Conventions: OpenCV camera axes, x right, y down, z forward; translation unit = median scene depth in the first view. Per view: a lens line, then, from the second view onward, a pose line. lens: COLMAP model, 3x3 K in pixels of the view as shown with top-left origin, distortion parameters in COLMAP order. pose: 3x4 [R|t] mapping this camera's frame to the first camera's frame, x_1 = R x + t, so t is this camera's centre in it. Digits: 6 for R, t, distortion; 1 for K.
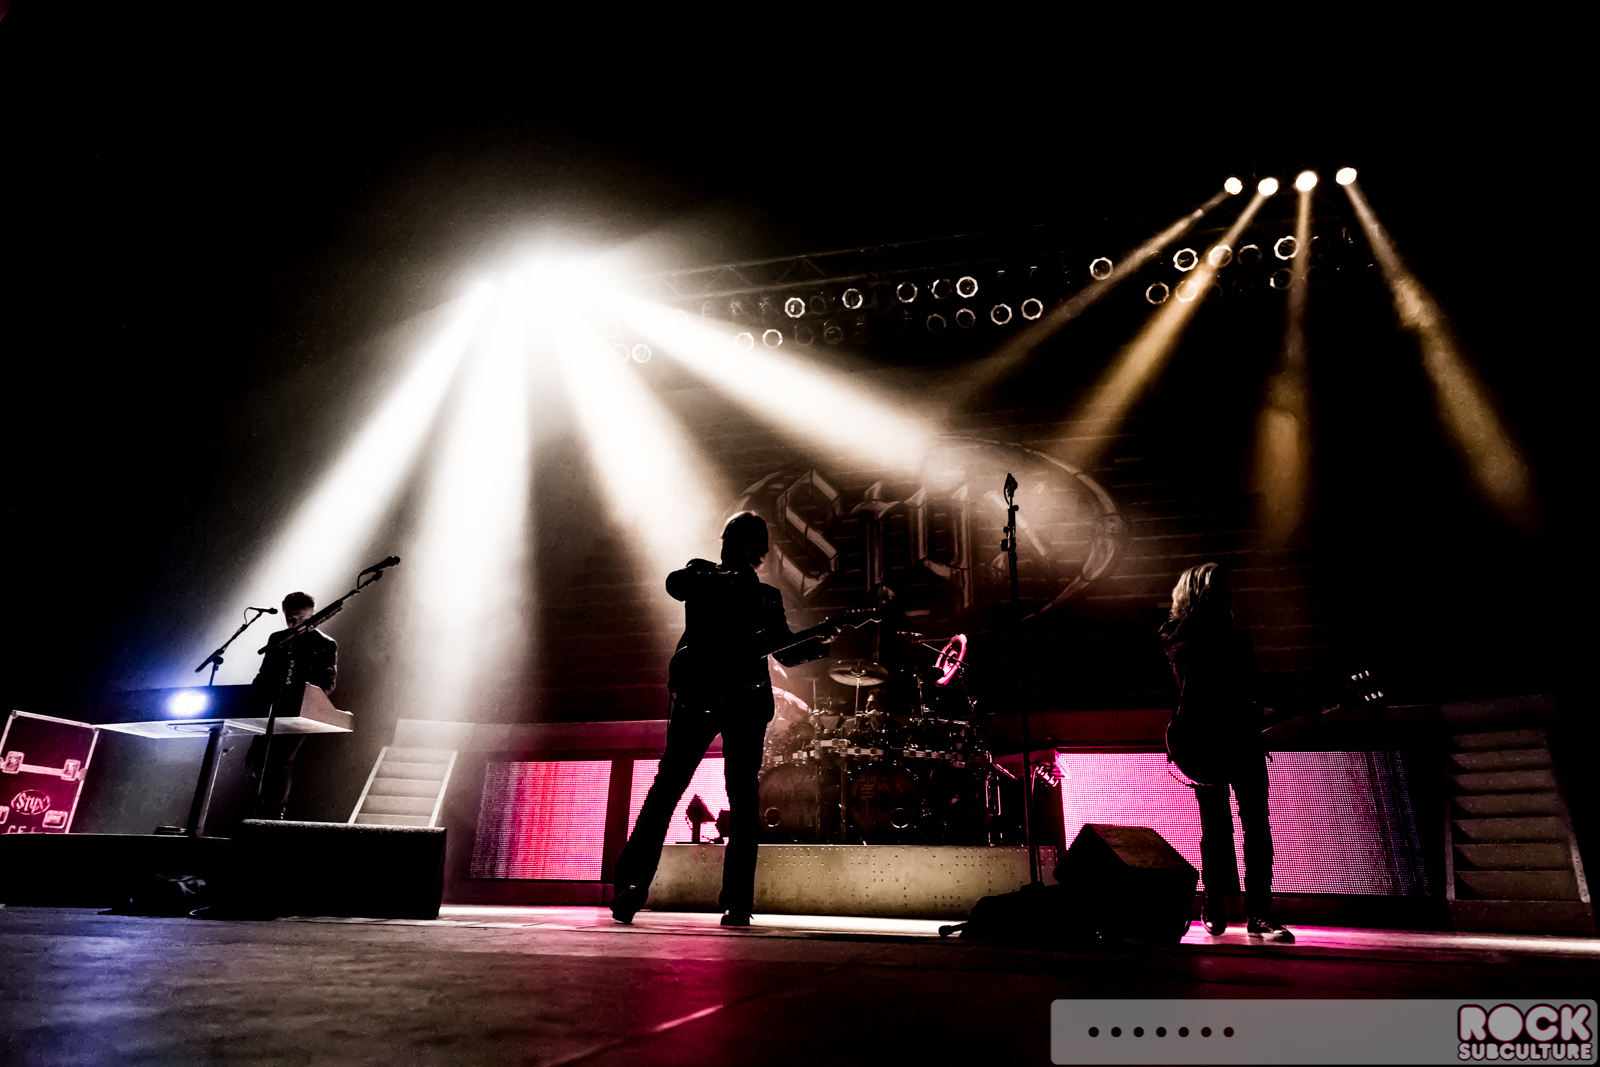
lens RADIAL K [[881.2, 0, 797.9], [0, 881.2, 530.8], [0, 0, 1]] dist [0.012424, 0.001144]
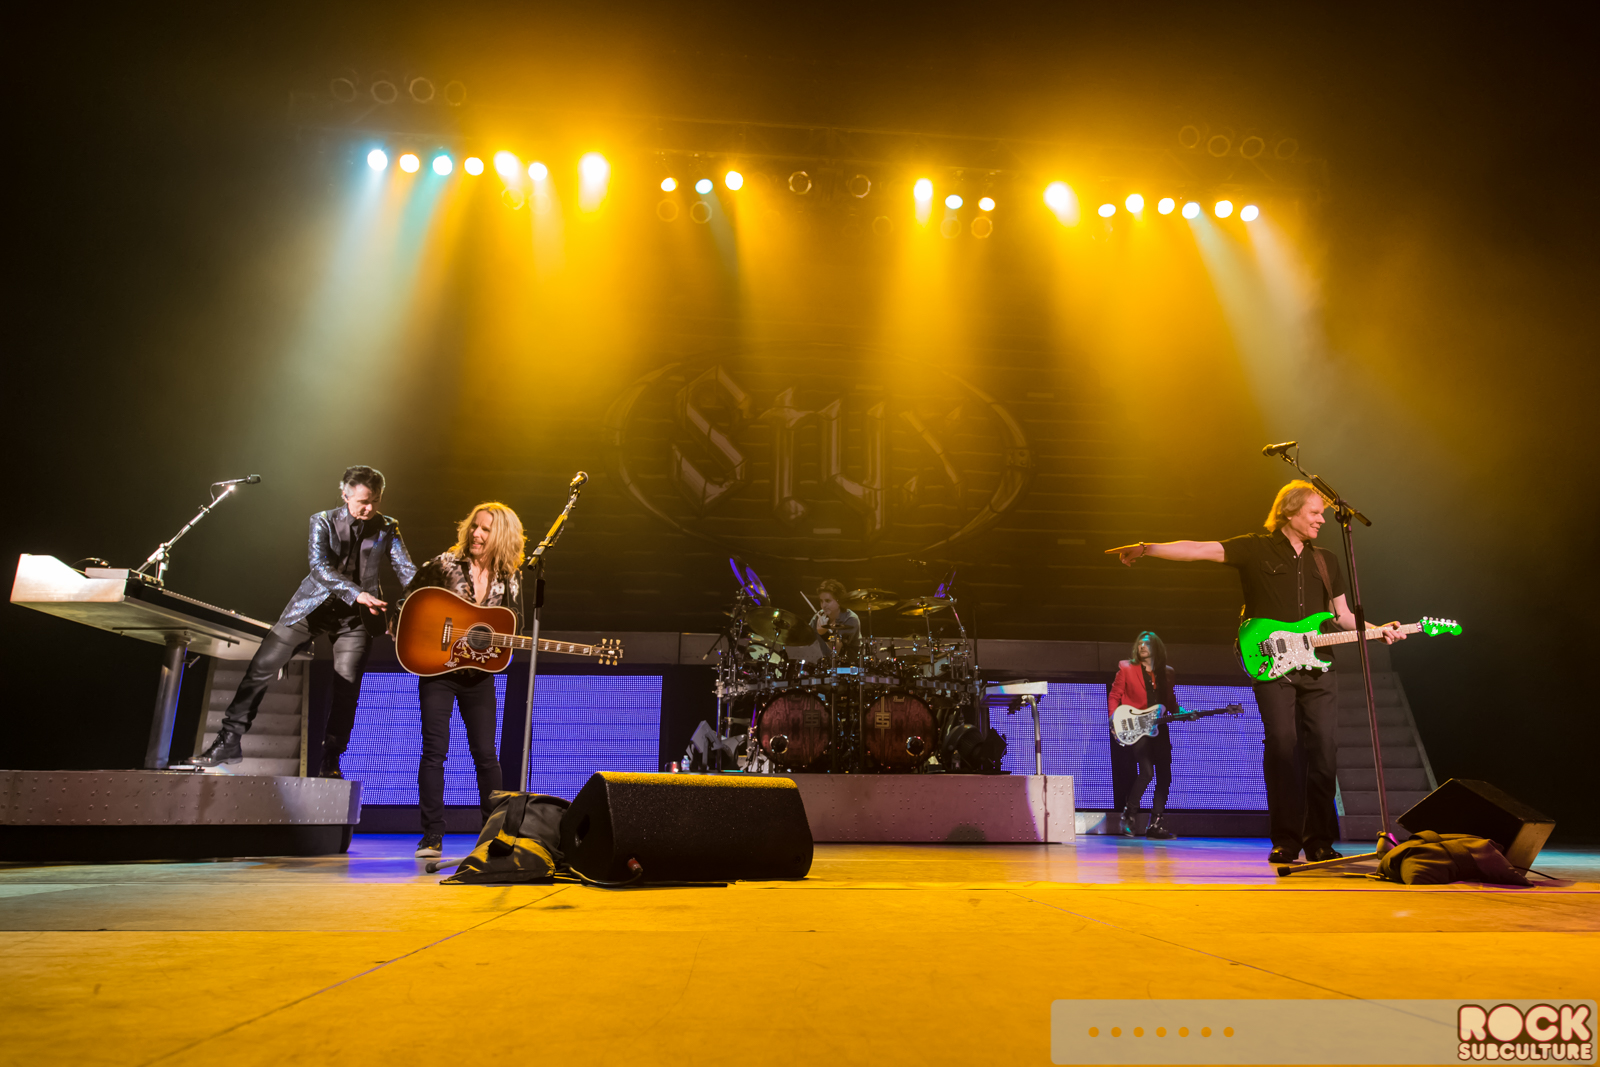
lens RADIAL K [[951.0, 0, 824.7], [0, 951.0, 538.6], [0, 0, 1]] dist [0.000356, -0.004576]
pose [[0.950113, 0.066999, 0.304624, -0.307468], [-0.101166, 0.990053, 0.097782, 0.001241], [-0.295042, -0.123721, 0.947440, 0.048333]]
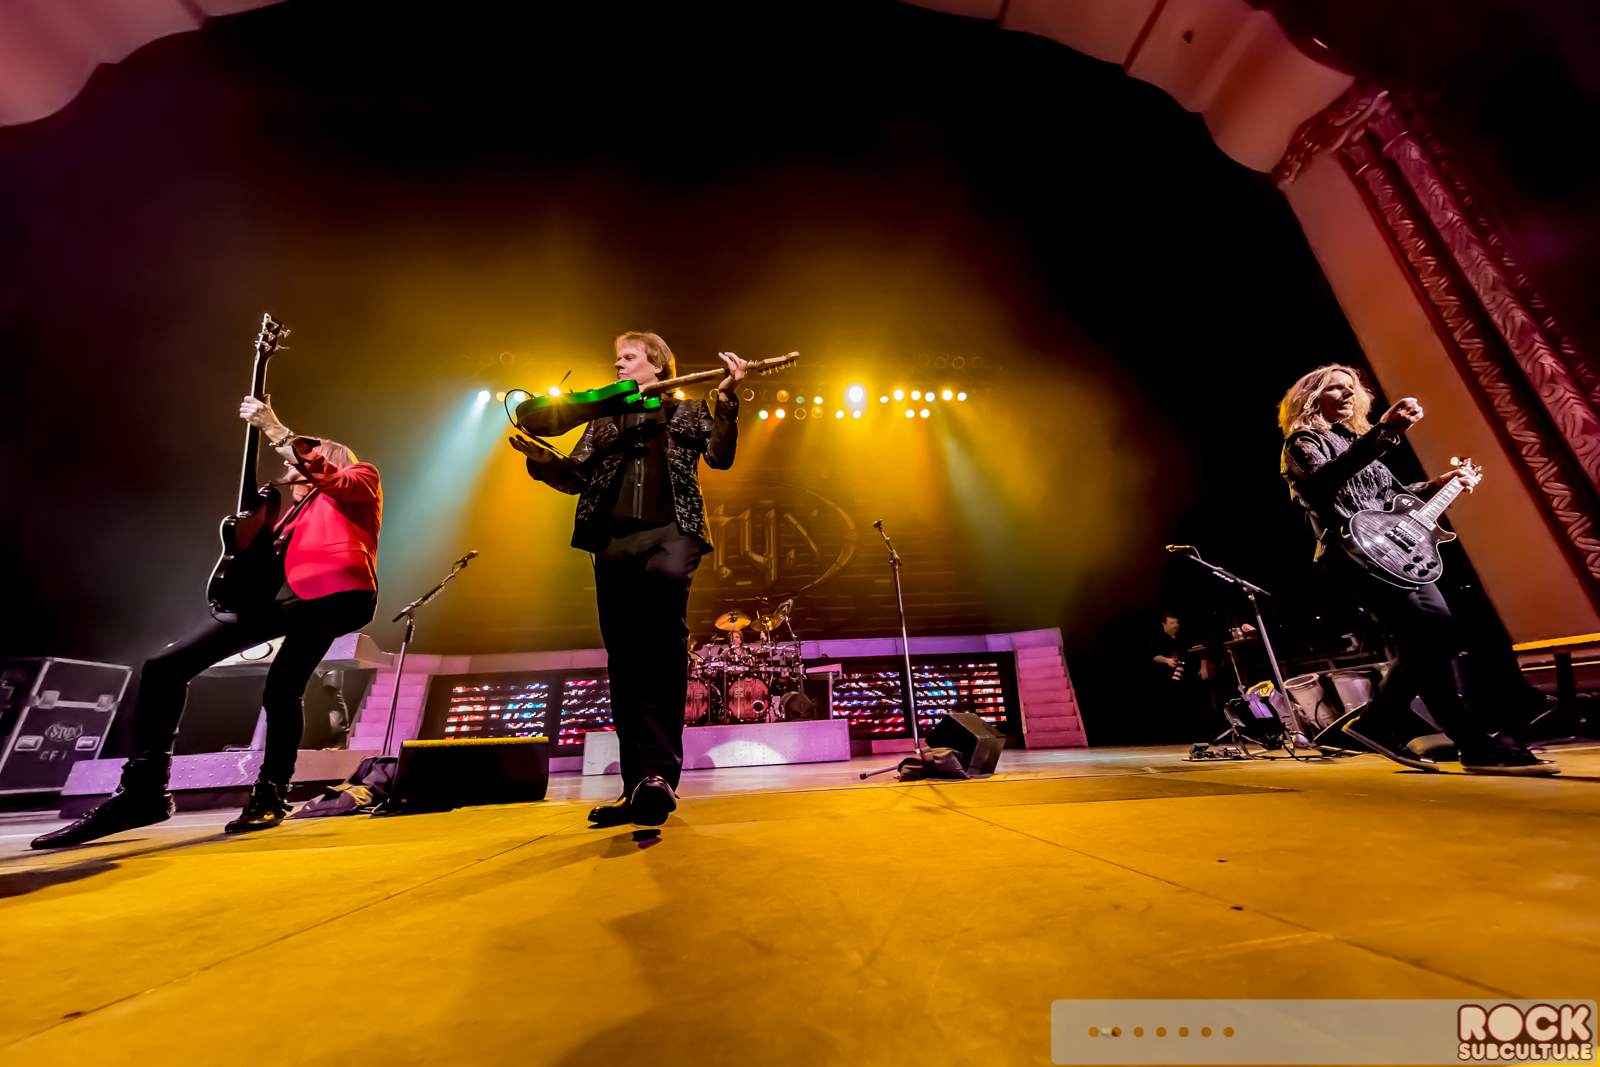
lens RADIAL K [[528.8, 0, 796.4], [0, 528.8, 532.3], [0, 0, 1]] dist [0.002371, 0.000102]
pose [[0.954119, 0.043174, 0.296297, -0.126017], [-0.043825, 0.999029, -0.004445, -0.008378], [-0.296202, -0.008744, 0.955085, 0.008144]]
